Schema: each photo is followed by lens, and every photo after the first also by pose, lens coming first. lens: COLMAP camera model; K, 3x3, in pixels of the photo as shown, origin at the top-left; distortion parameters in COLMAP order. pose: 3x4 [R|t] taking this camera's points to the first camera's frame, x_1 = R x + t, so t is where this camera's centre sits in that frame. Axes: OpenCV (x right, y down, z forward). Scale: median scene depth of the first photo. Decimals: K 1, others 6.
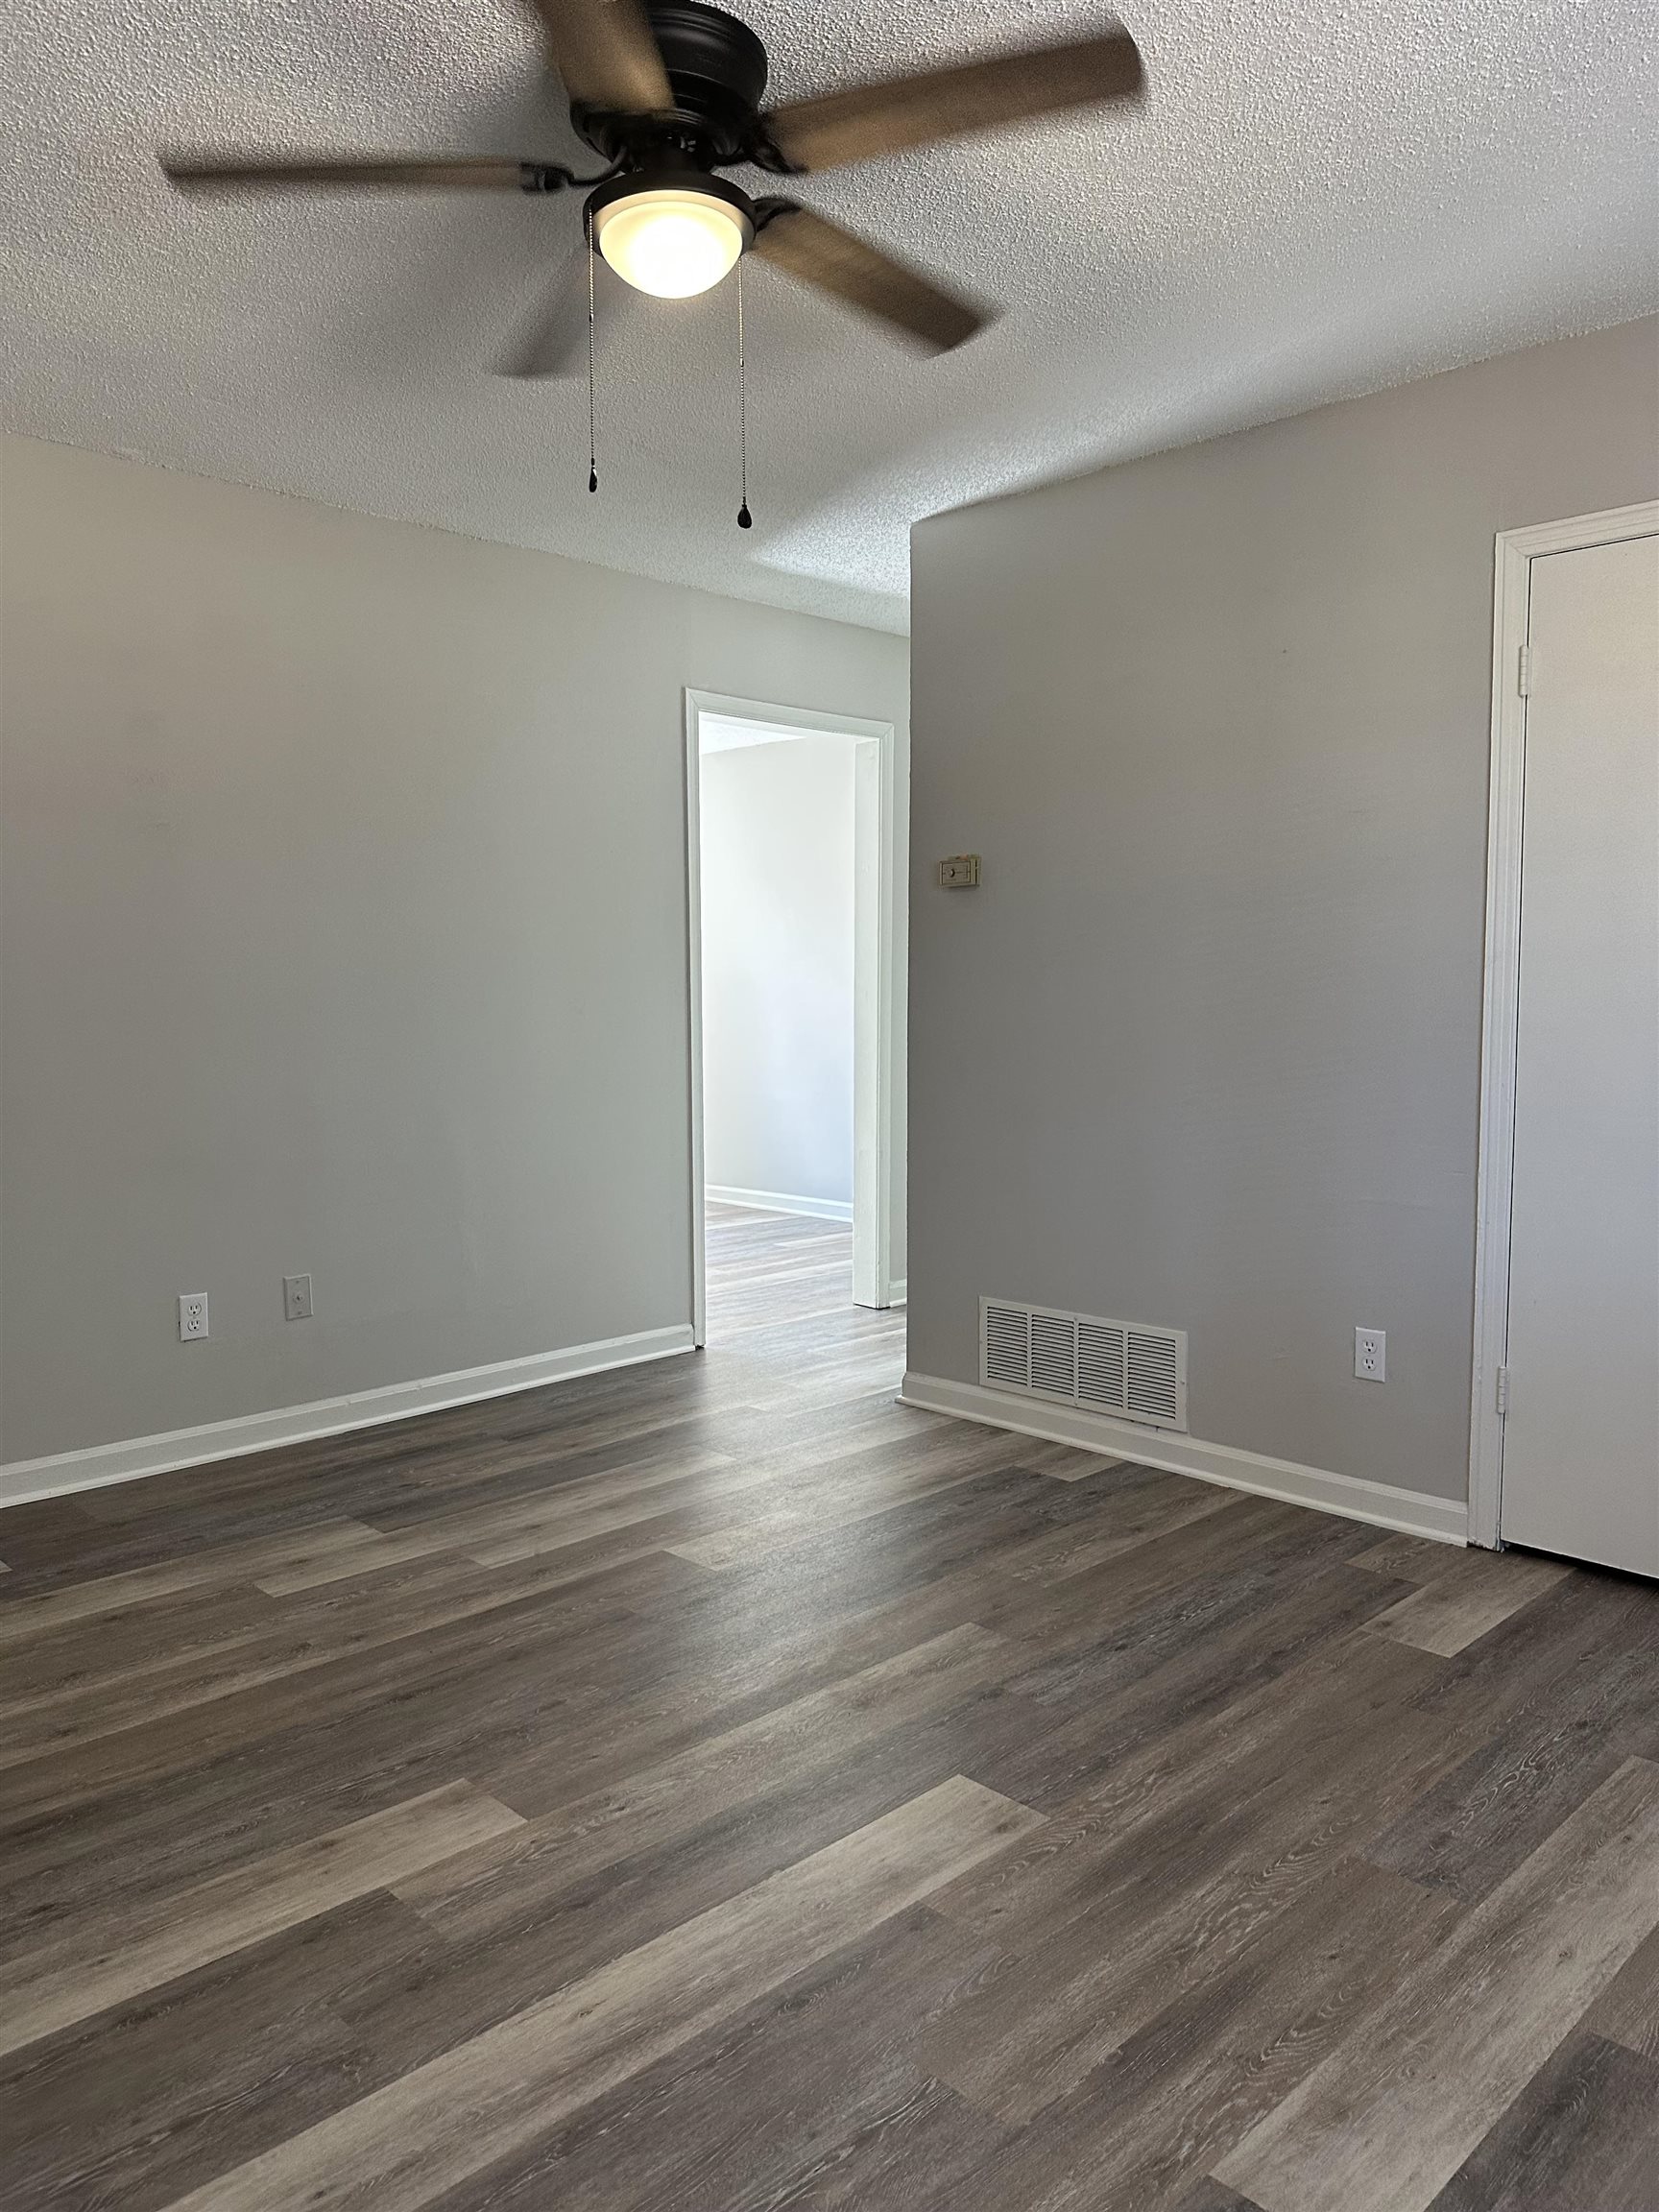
lens RADIAL K [[1565.6, 0, 834.9], [0, 1565.6, 1094.2], [0, 0, 1]] dist [0.014714, -0.024226]
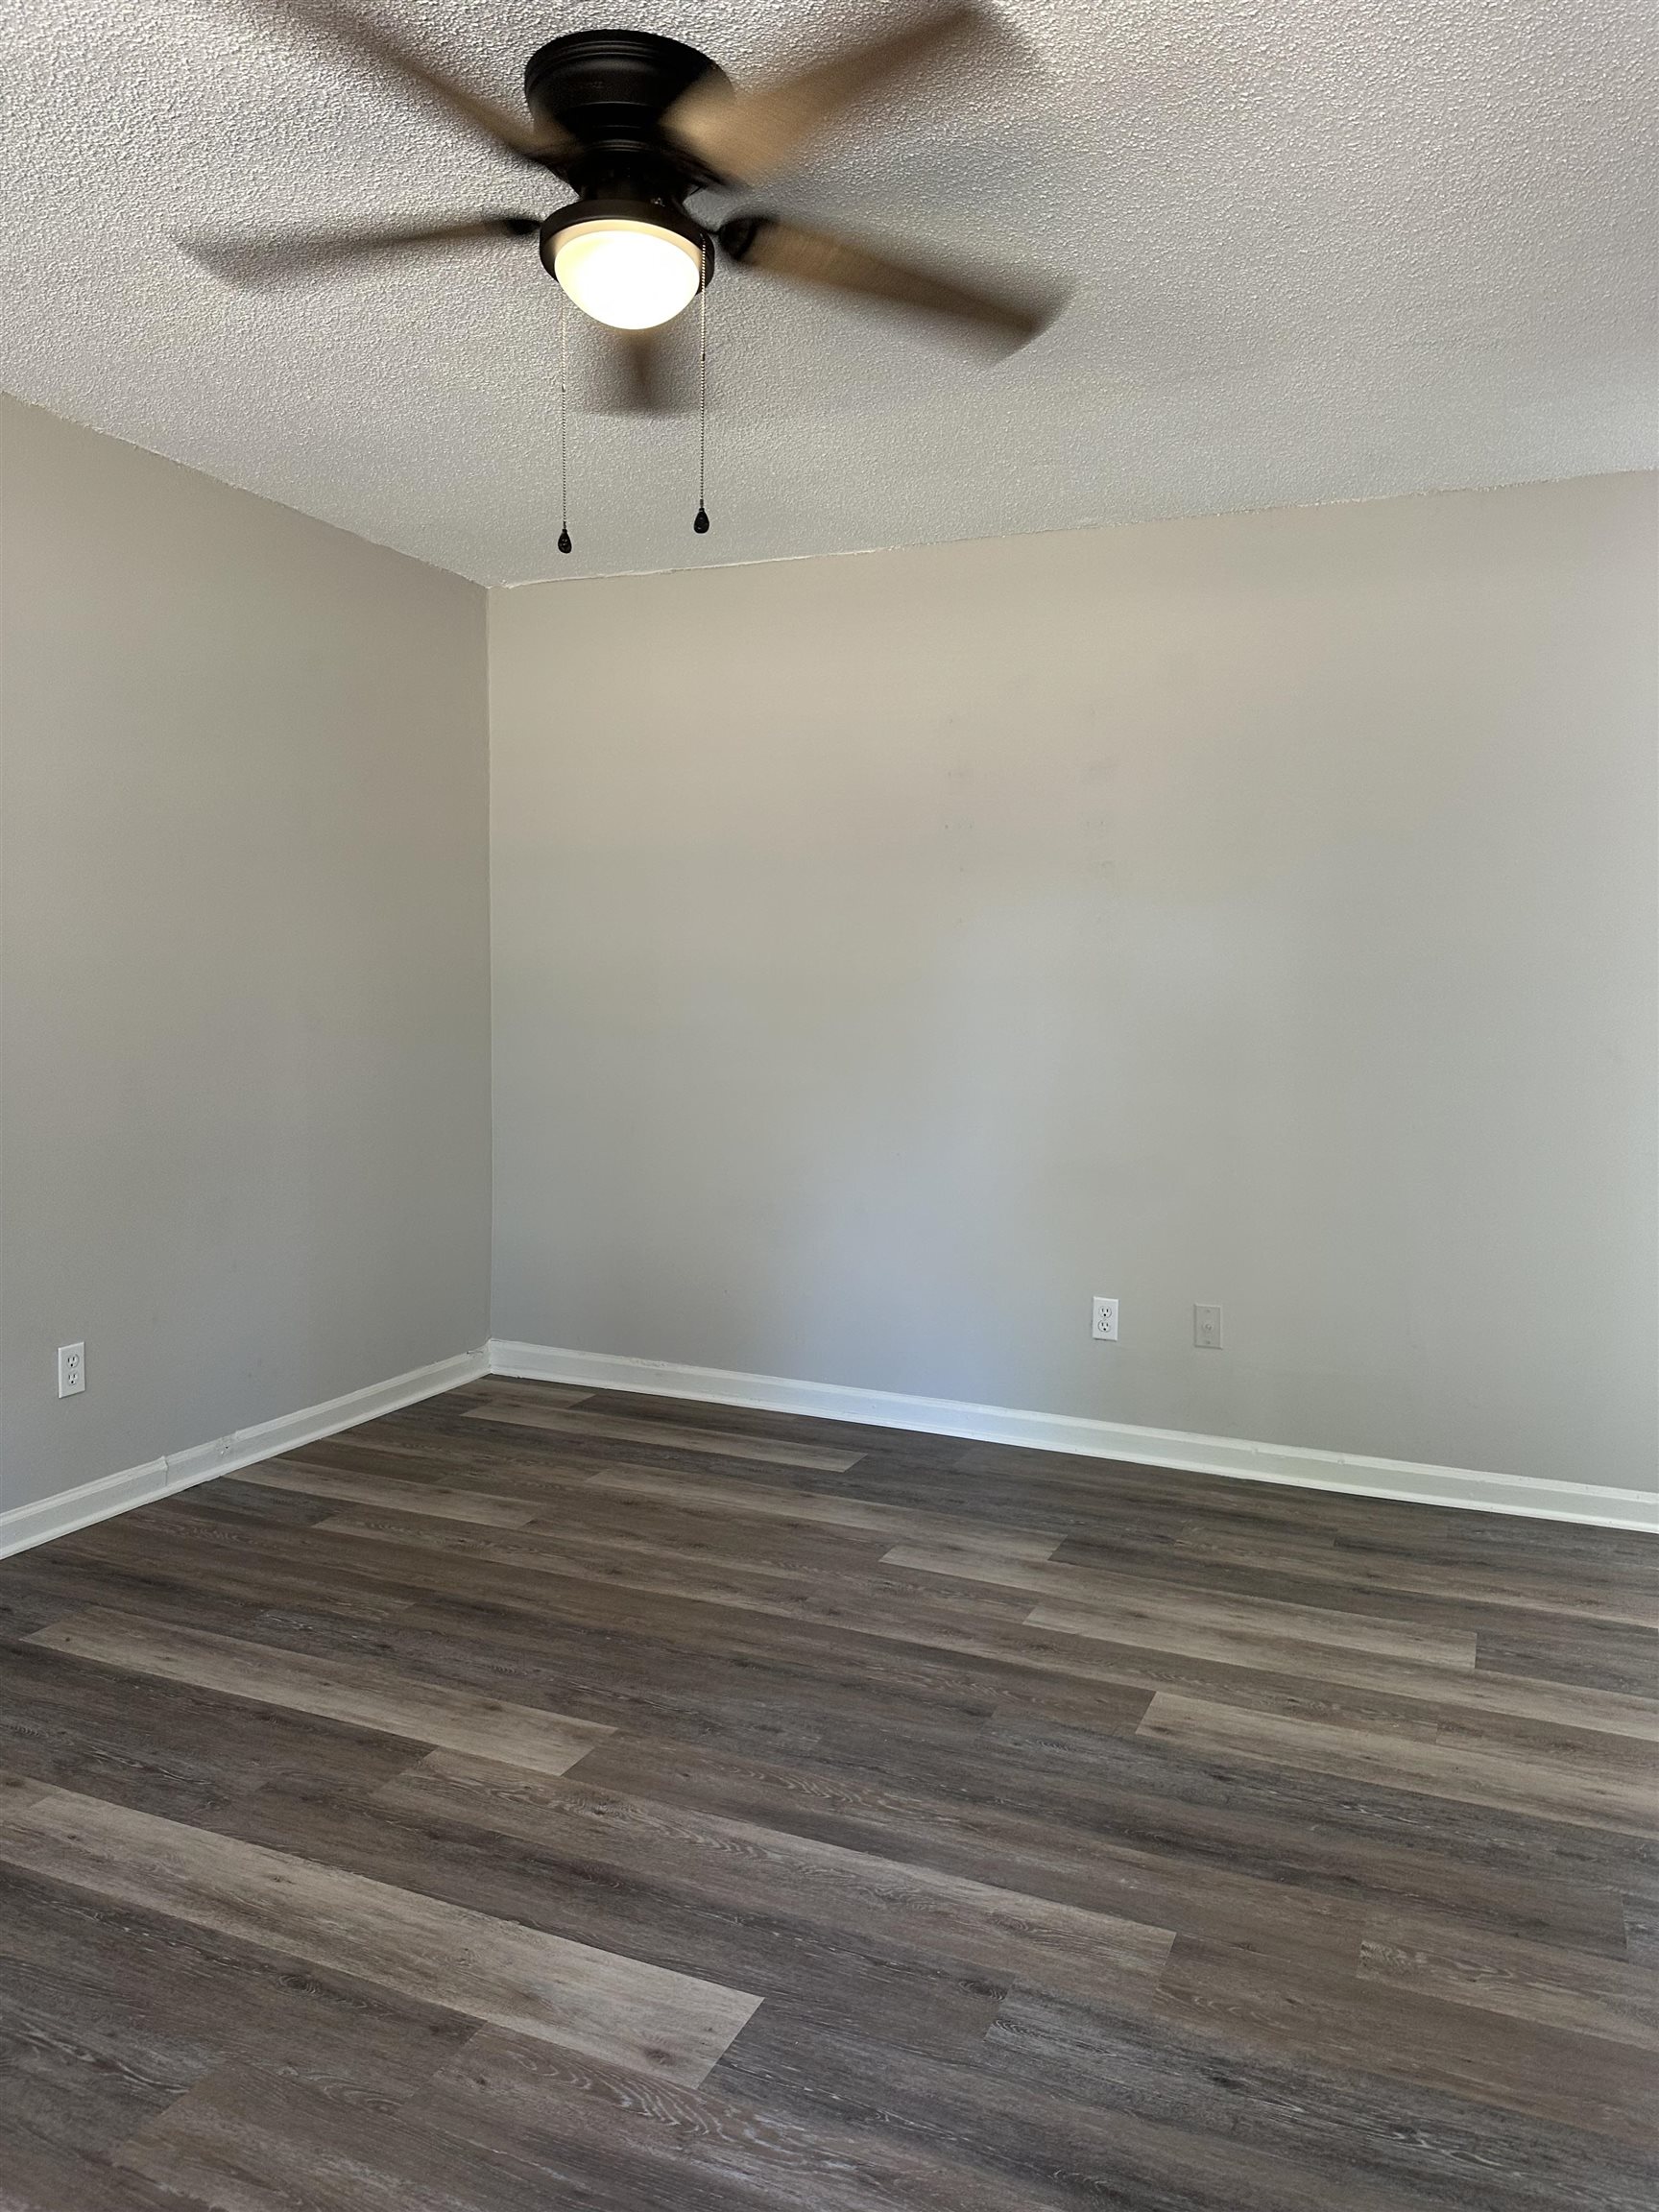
lens RADIAL K [[1565.6, 0, 838.3], [0, 1565.6, 1113.7], [0, 0, 1]] dist [0.014714, -0.024226]
pose [[0.398774, 0.107035, -0.910781, 0.651345], [-0.101352, 0.992225, 0.072230, -0.073900], [0.911431, 0.063506, 0.406522, 0.551224]]
